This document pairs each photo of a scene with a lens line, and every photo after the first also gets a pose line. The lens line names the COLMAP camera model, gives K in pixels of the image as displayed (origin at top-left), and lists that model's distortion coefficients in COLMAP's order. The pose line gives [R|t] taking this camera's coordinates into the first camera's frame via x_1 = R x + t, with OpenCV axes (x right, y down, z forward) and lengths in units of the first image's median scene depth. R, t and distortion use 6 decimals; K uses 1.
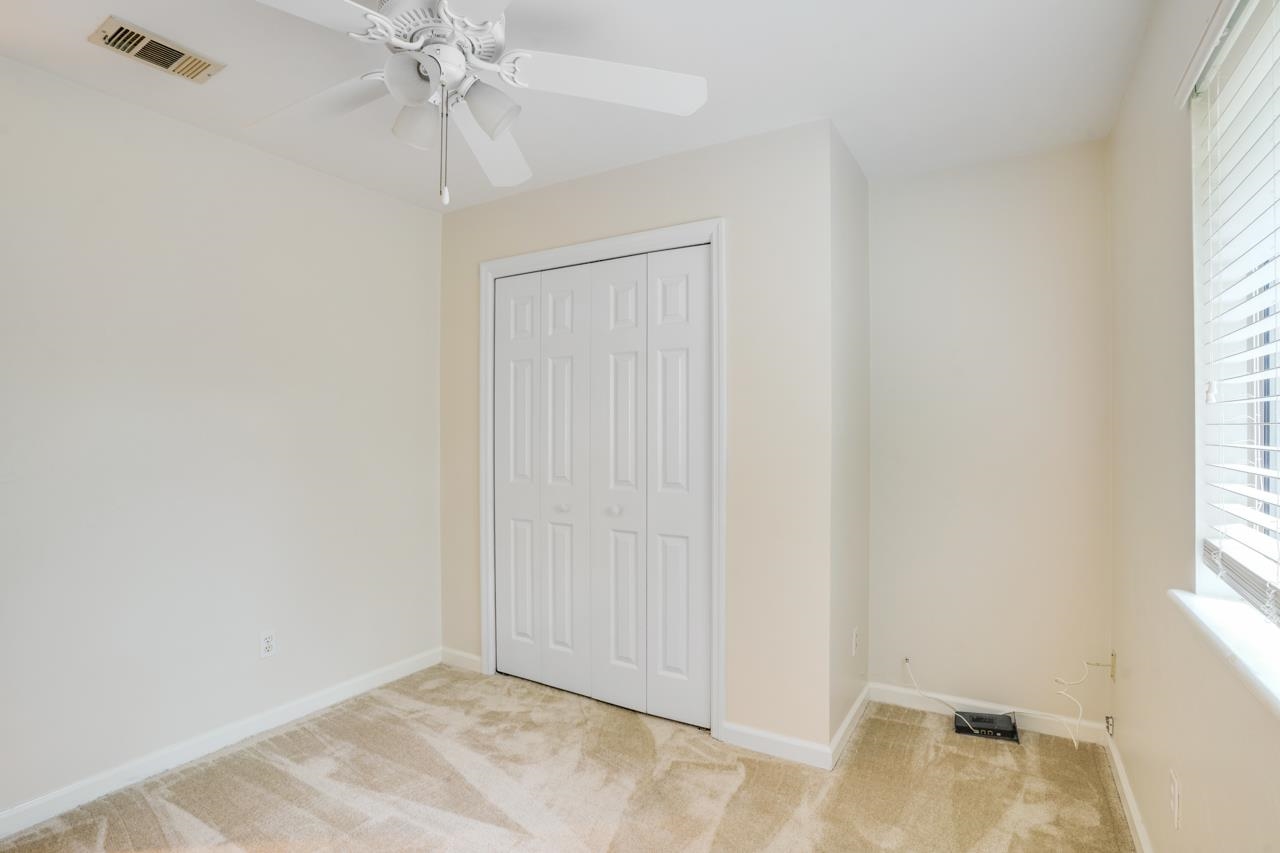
lens RADIAL K [[661.8, 0, 640.0], [0, 661.8, 426.5], [0, 0, 1]] dist [-0.025549, 0.001617]
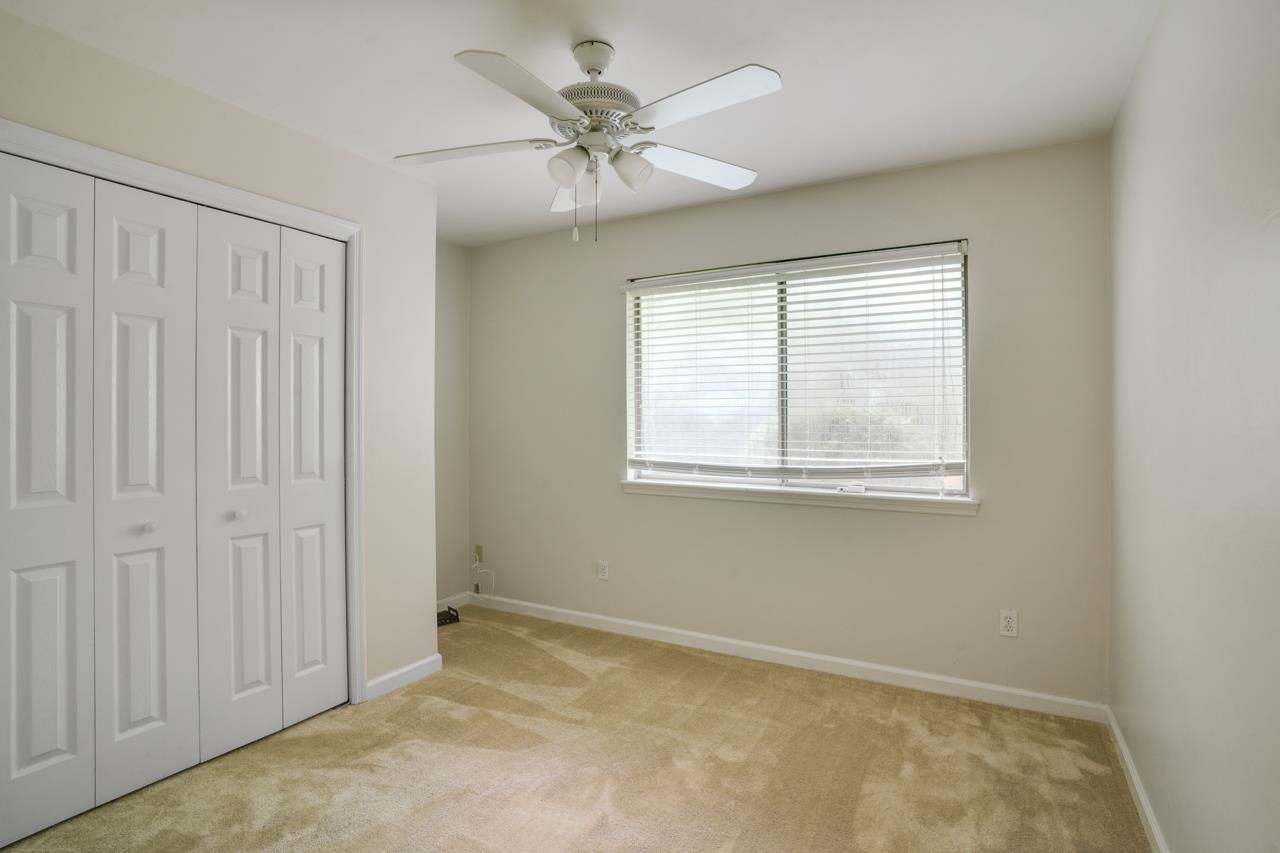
lens RADIAL K [[659.2, 0, 635.9], [0, 659.2, 419.4], [0, 0, 1]] dist [0.002605, 0.000745]
pose [[-0.030486, 0.003228, 0.999530, -0.873971], [-0.002057, 0.999992, -0.003293, 0.007417], [-0.999533, -0.002156, -0.030479, 0.510326]]
